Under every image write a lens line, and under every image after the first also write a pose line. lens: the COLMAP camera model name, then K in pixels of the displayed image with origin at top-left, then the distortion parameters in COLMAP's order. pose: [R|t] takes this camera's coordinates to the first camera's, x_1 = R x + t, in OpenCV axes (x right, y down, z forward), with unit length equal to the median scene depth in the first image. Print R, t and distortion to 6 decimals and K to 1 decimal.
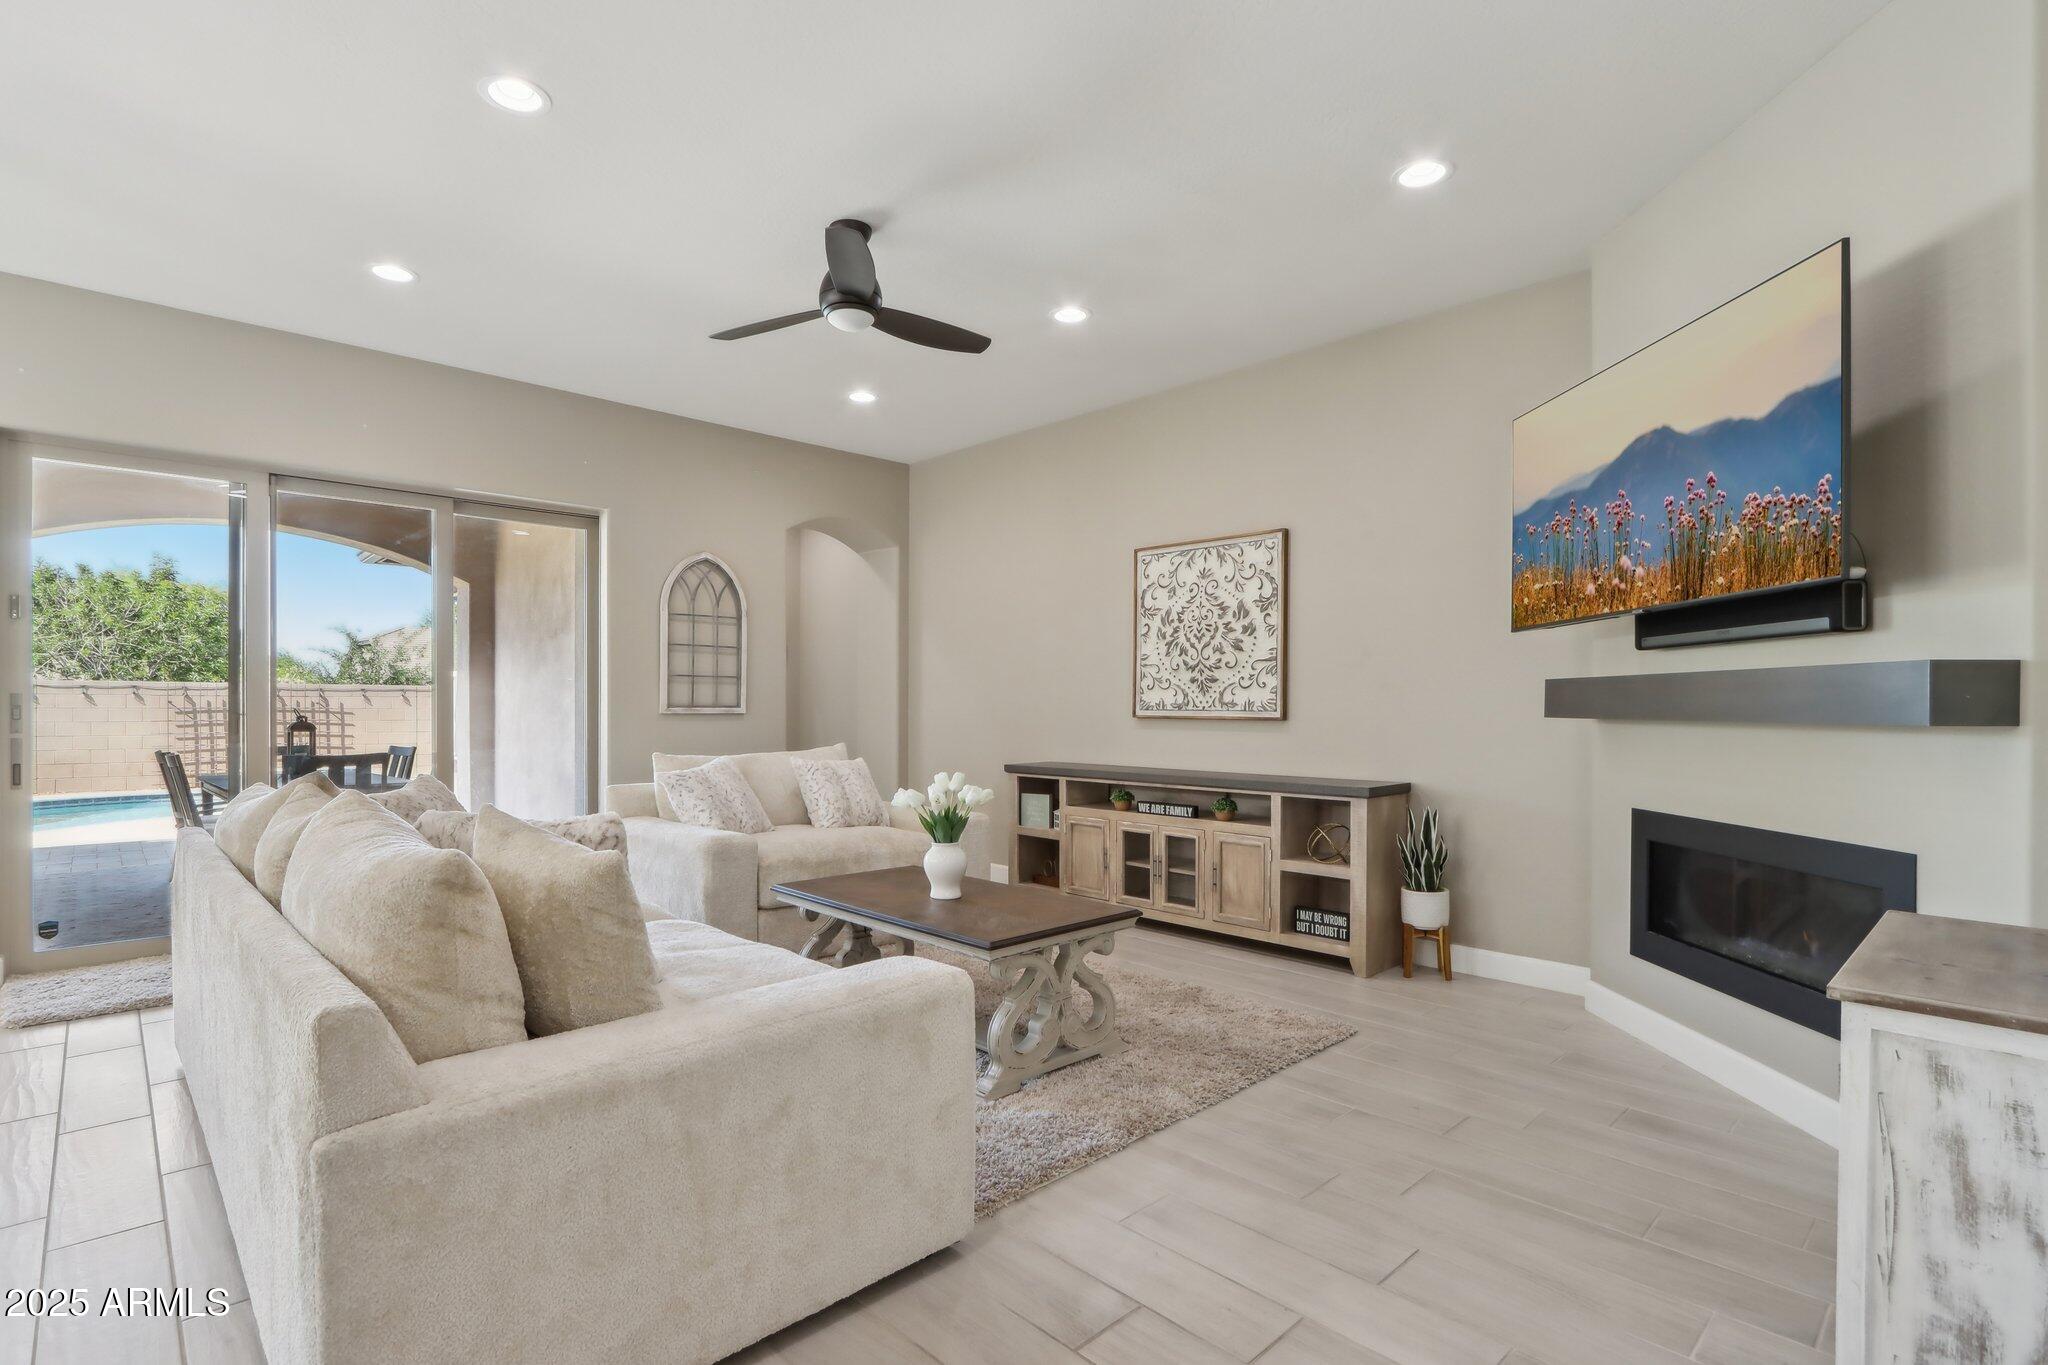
lens RADIAL K [[970.8, 0, 1003.6], [0, 970.8, 711.1], [0, 0, 1]] dist [-0.013252, 0.000291]
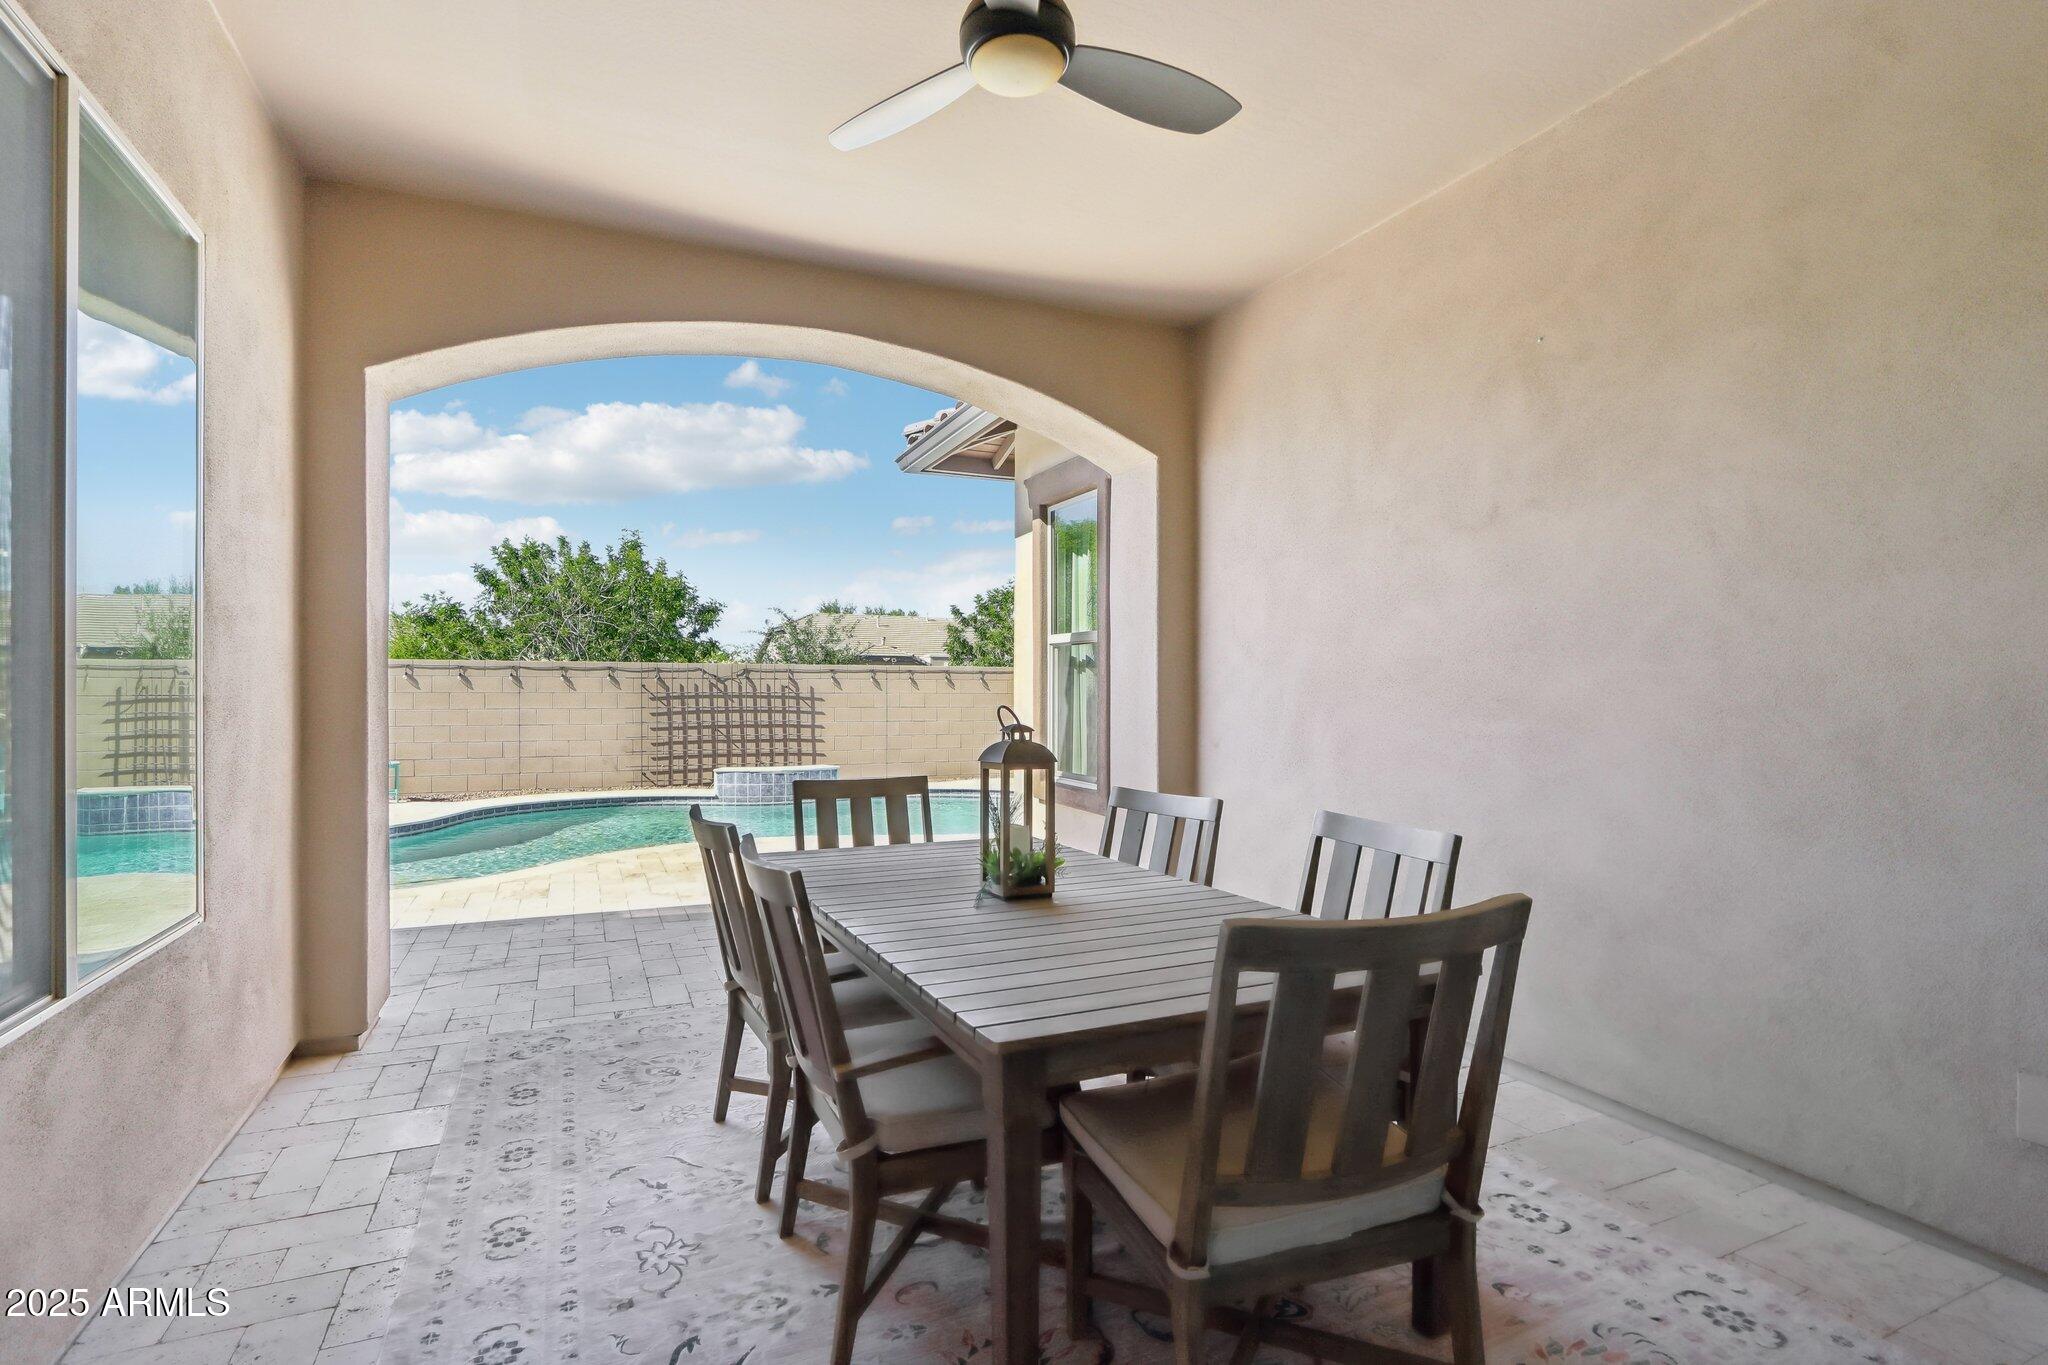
lens RADIAL K [[970.8, 0, 989.4], [0, 970.8, 703.4], [0, 0, 1]] dist [-0.013252, 0.000291]
pose [[0.938065, 0.005426, -0.346418, -0.779342], [-0.001985, 0.999945, 0.010285, -0.008600], [0.346455, -0.008960, 0.938024, 0.829438]]
